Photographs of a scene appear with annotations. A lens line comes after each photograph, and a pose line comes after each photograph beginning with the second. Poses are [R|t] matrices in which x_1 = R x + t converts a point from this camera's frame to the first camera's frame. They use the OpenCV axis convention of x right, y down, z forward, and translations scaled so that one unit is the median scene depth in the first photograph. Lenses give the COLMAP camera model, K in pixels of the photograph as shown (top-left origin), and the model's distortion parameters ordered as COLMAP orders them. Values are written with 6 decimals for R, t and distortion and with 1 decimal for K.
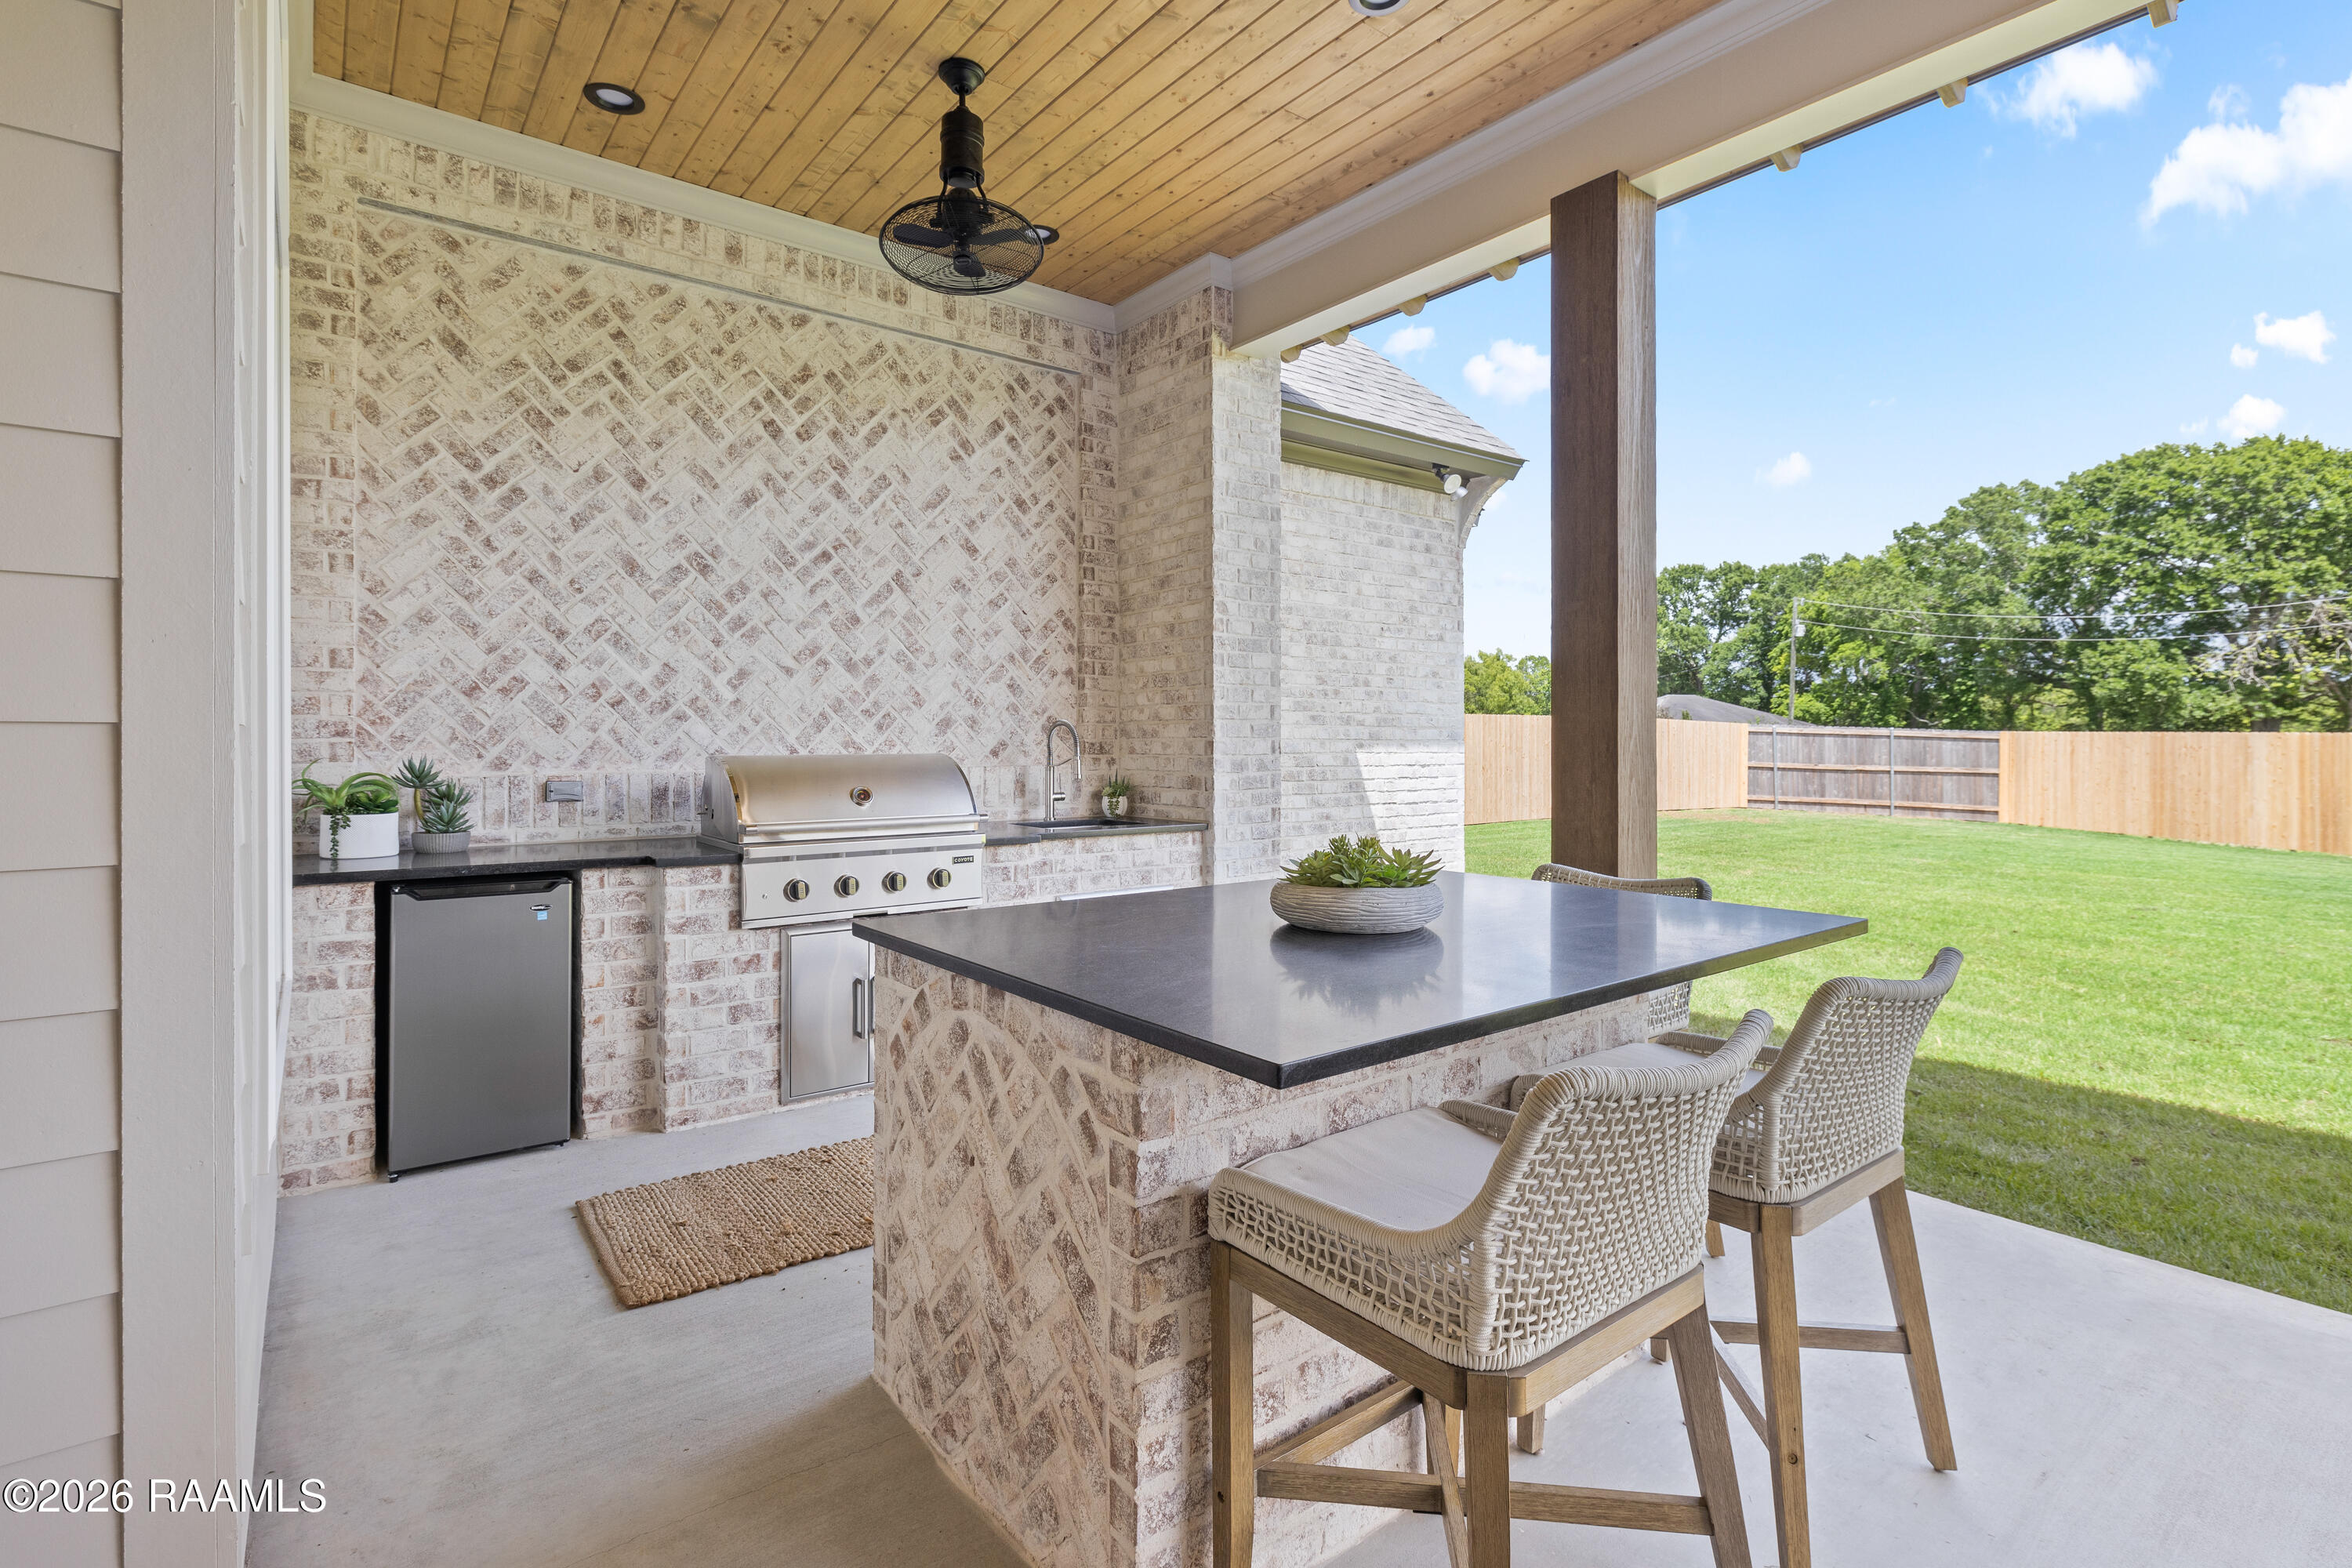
lens RADIAL K [[1107.8, 0, 1170.5], [0, 1107.8, 741.7], [0, 0, 1]] dist [-0.020551, 0.012049]
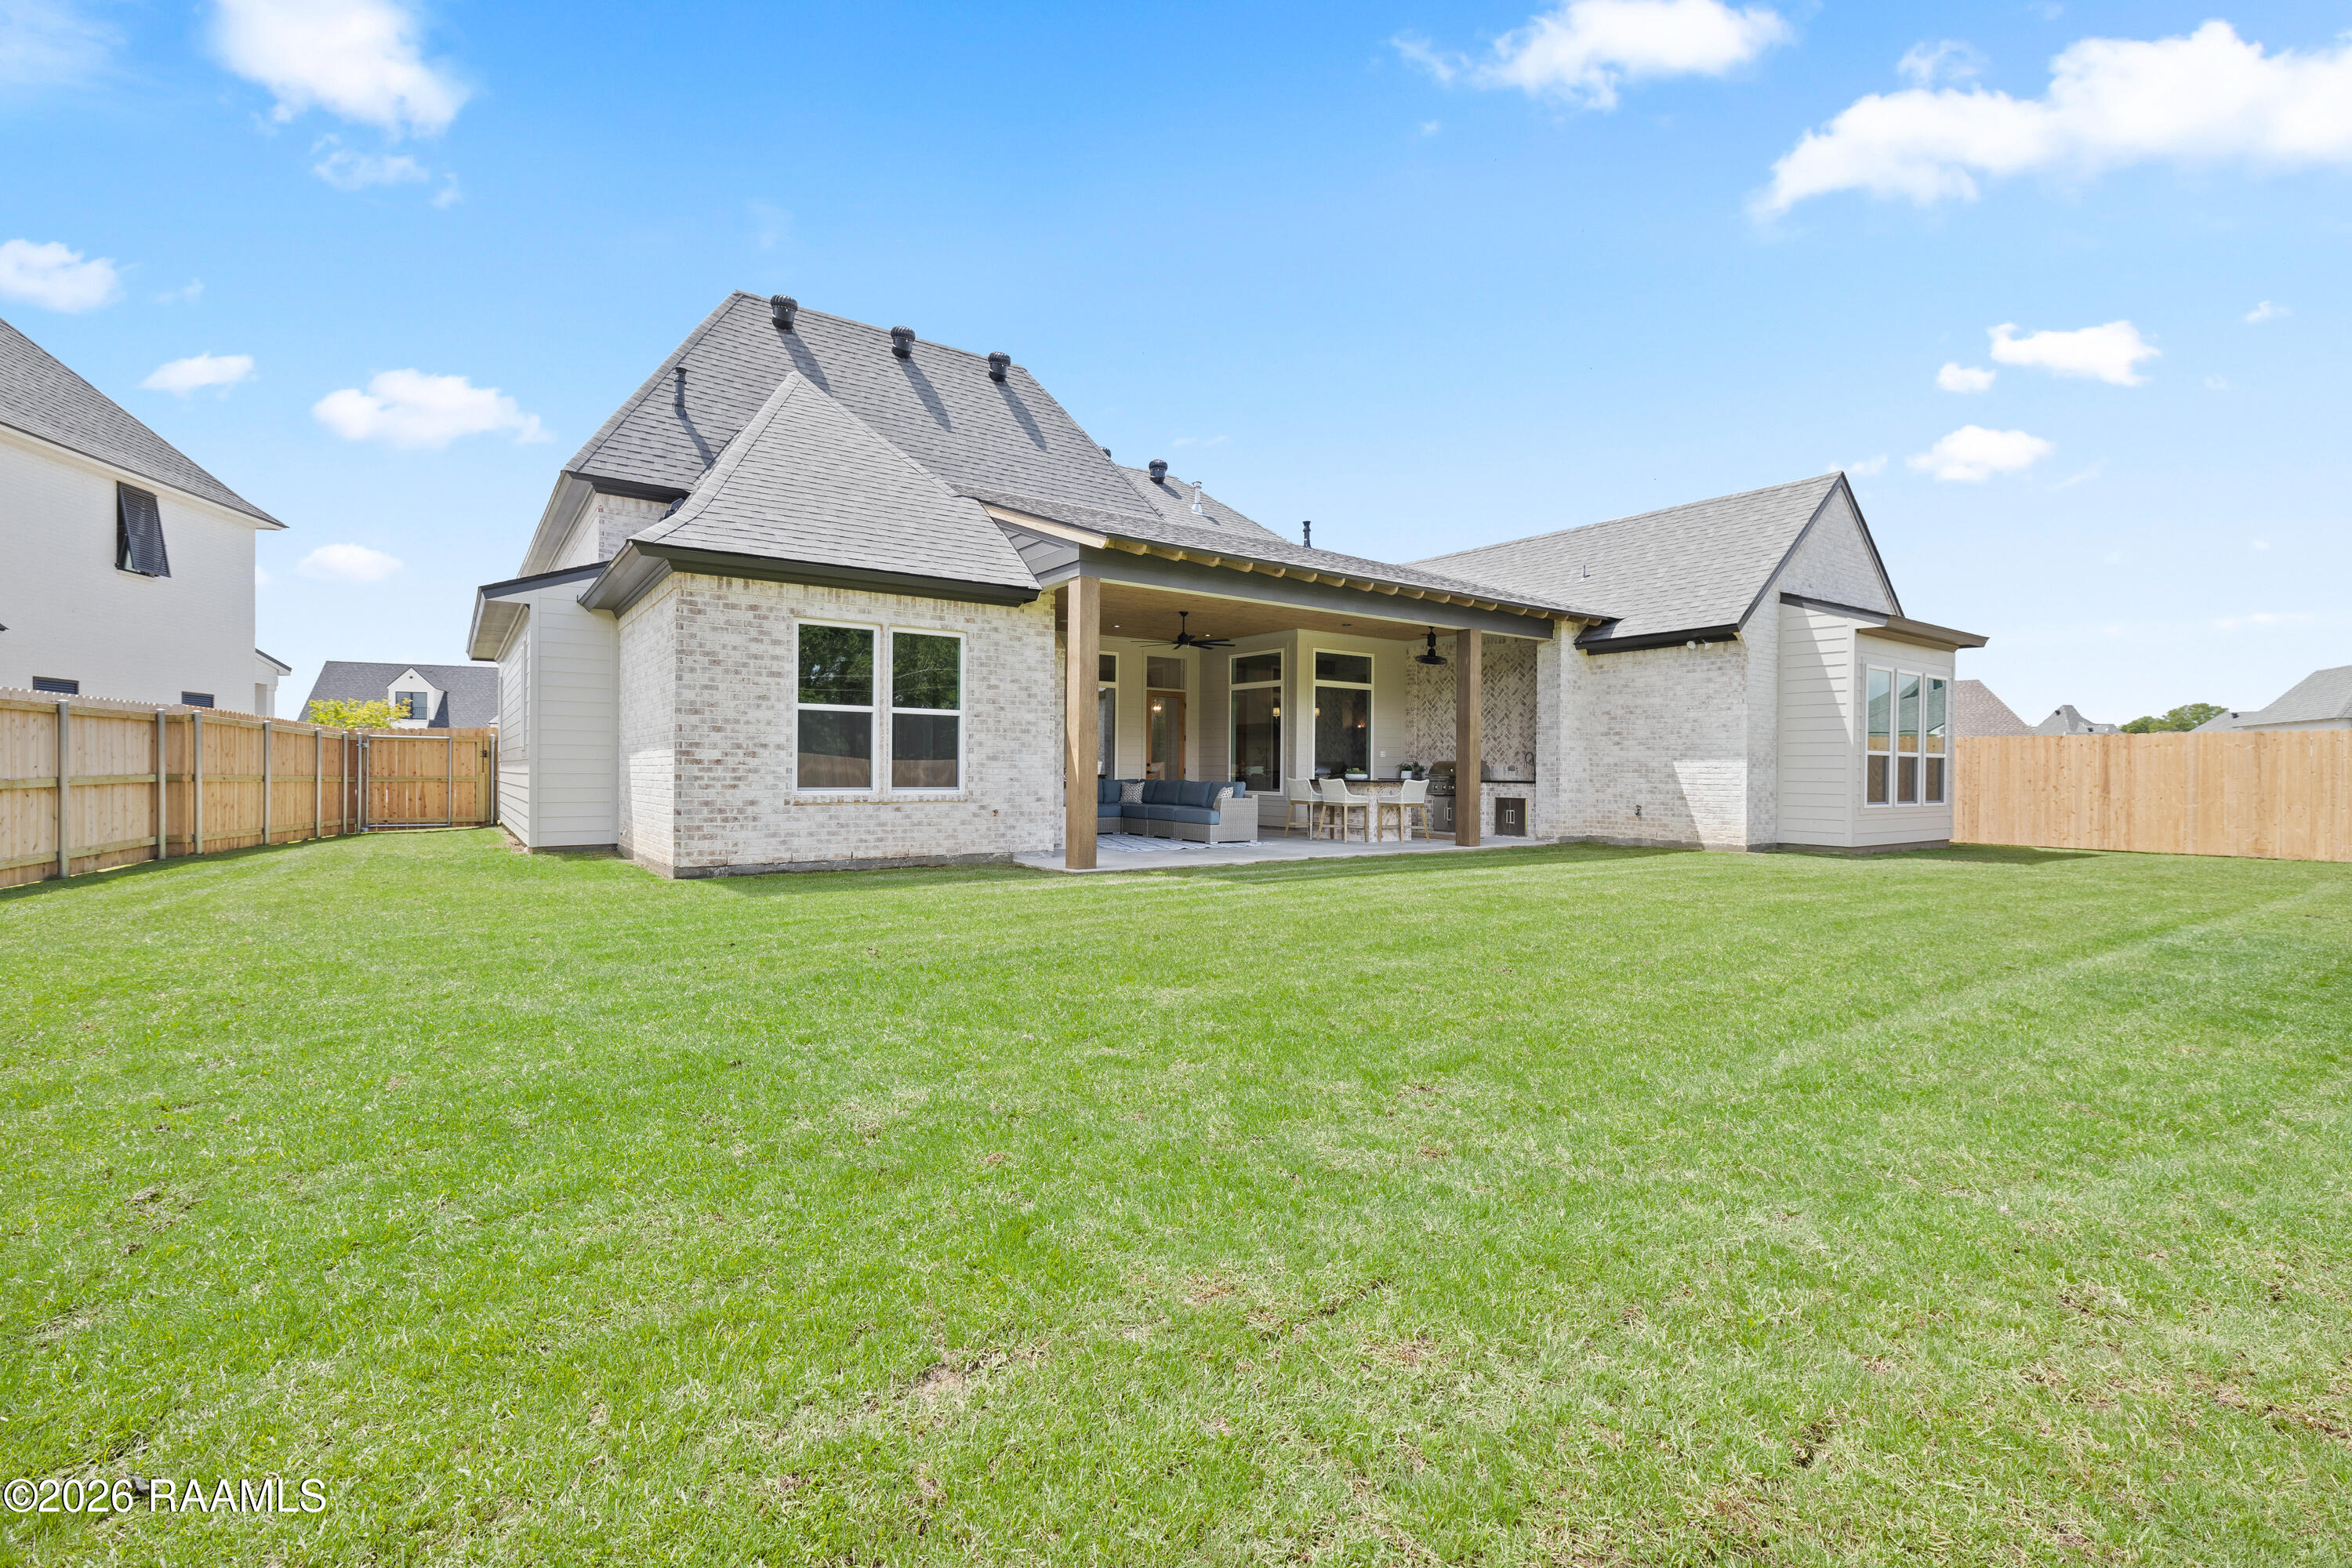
lens RADIAL K [[1026.4, 0, 1176.0], [0, 1026.4, 784.0], [0, 0, 1]] dist [-0.000037, 0.000003]
pose [[-0.043256, 0.014856, -0.998954, 3.554014], [-0.007558, 0.999856, 0.015196, 0.047270], [0.999035, 0.008207, -0.043137, 0.027721]]
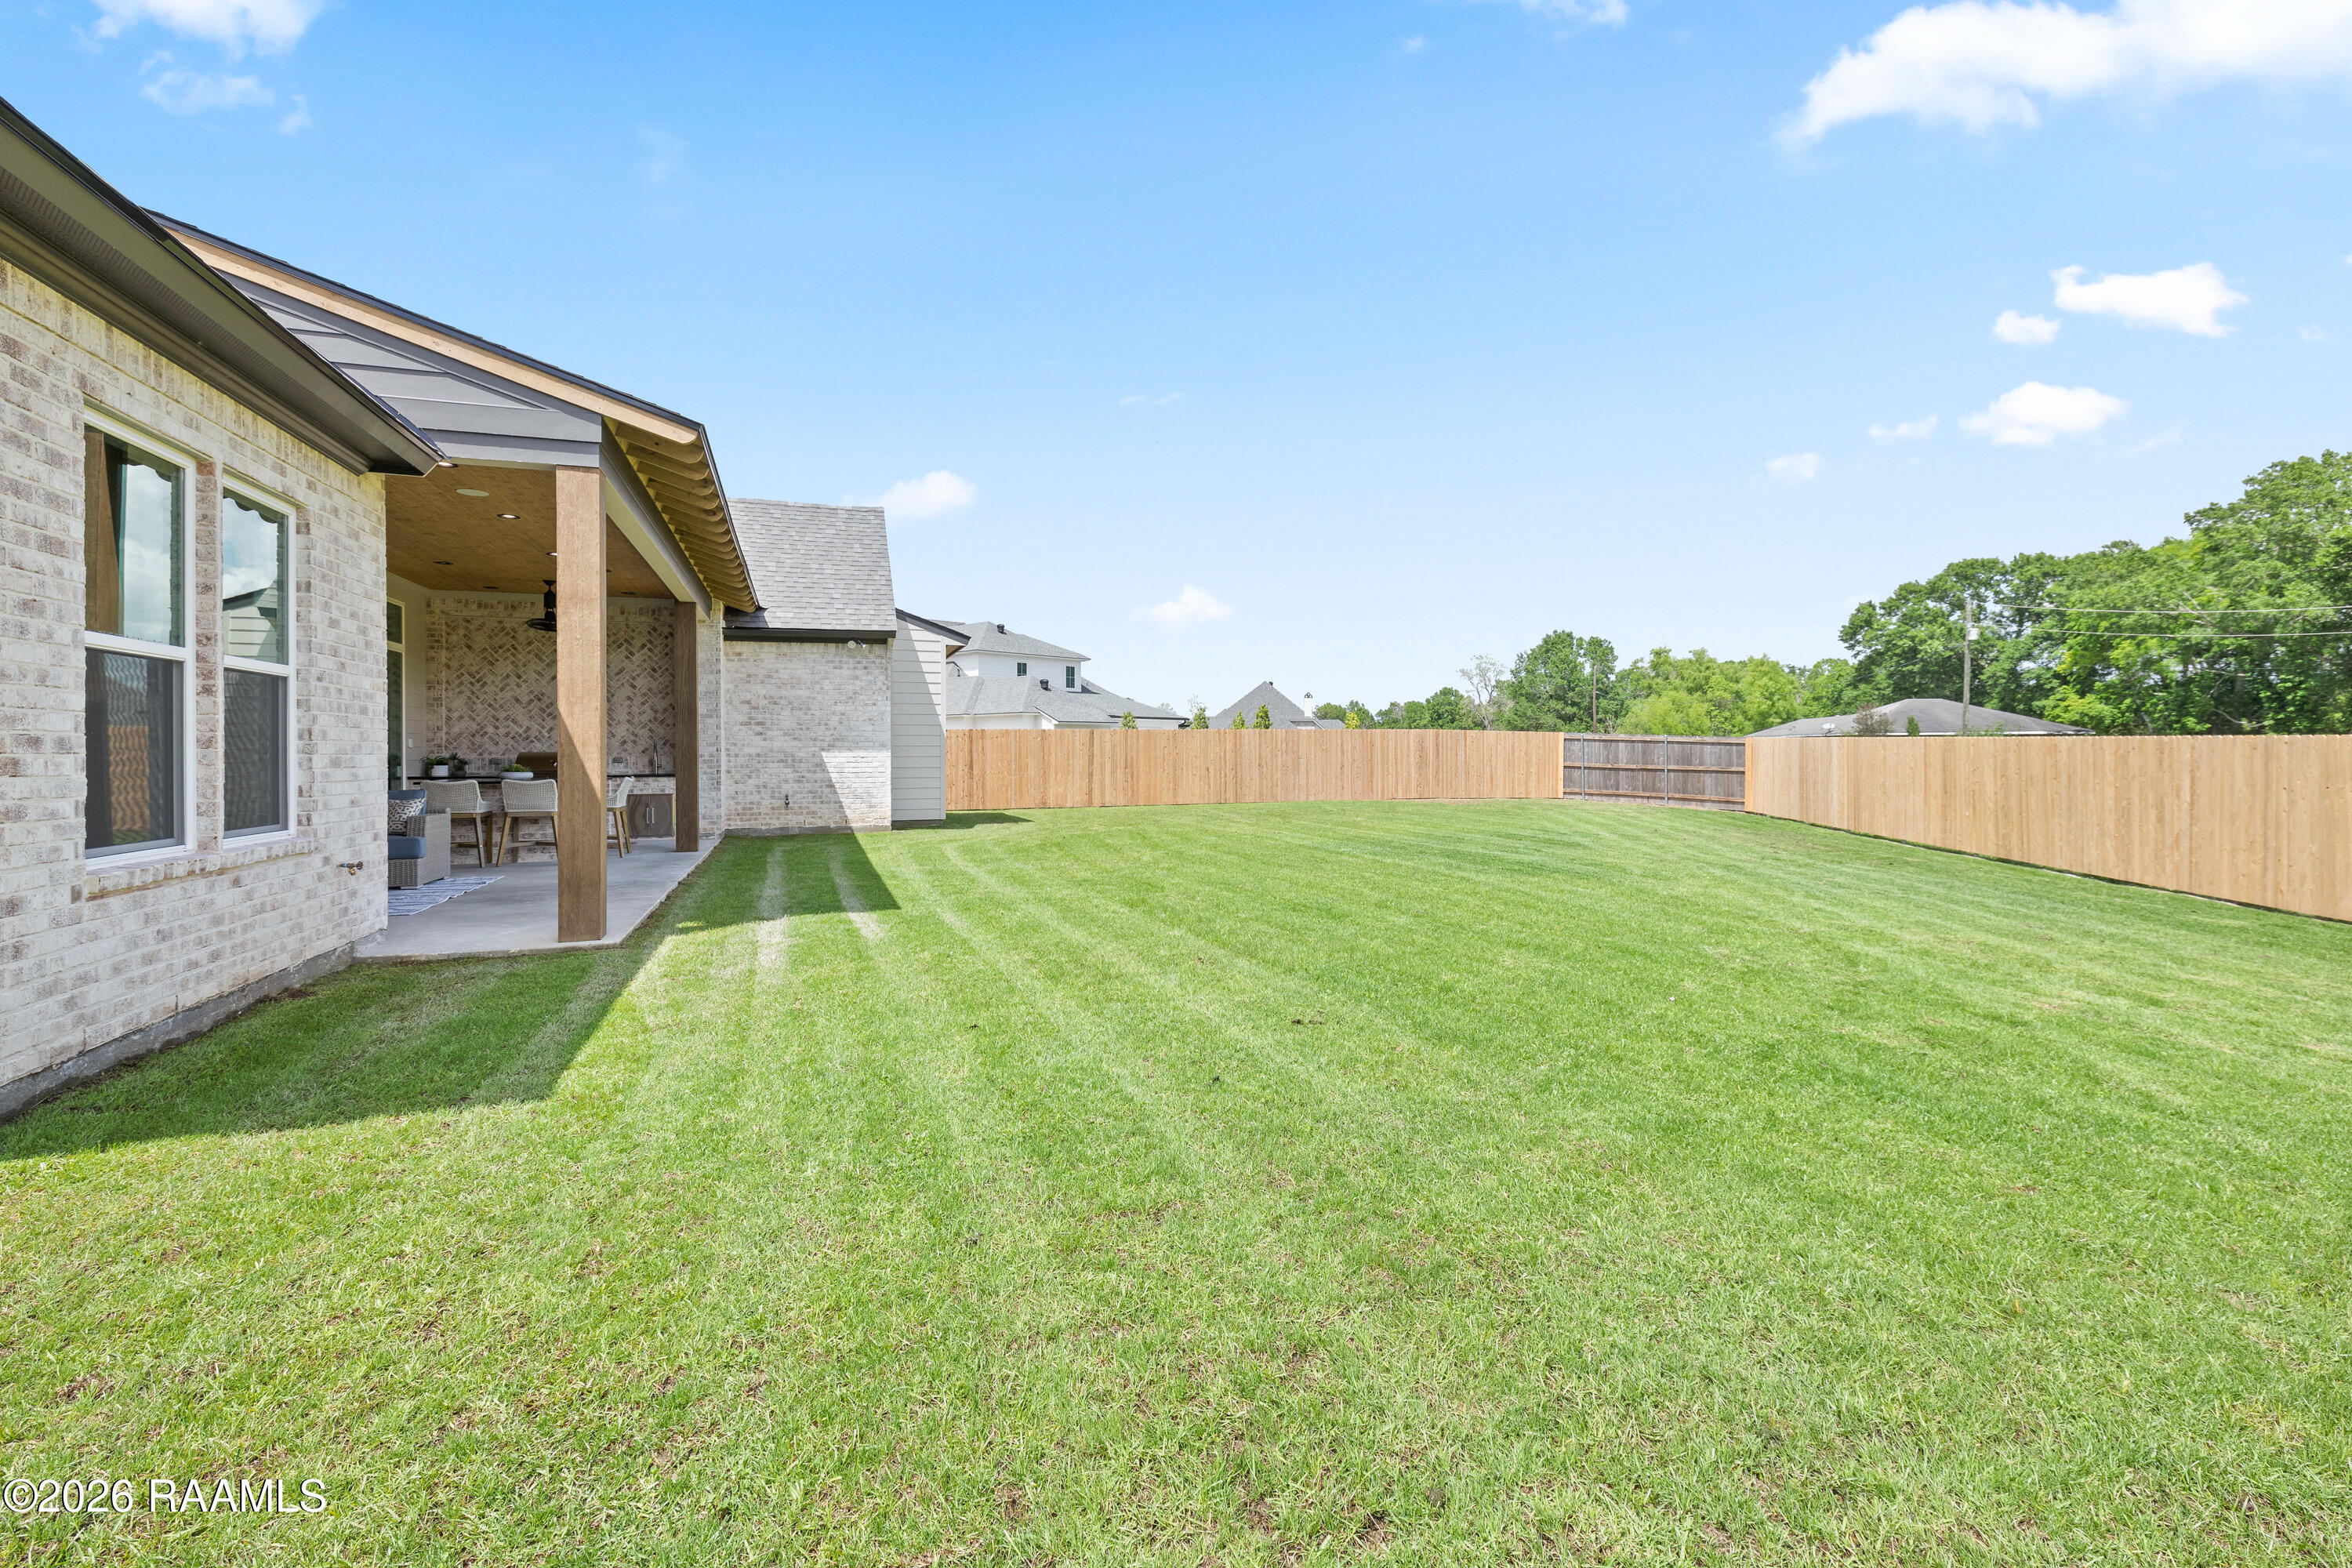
lens RADIAL K [[1037.9, 0, 1174.9], [0, 1037.9, 748.8], [0, 0, 1]] dist [0.000715, 0.000194]
pose [[0.950772, -0.004077, -0.309863, 2.439470], [0.003745, 0.999992, -0.001664, 0.014273], [0.309867, 0.000422, 0.950780, -1.467790]]
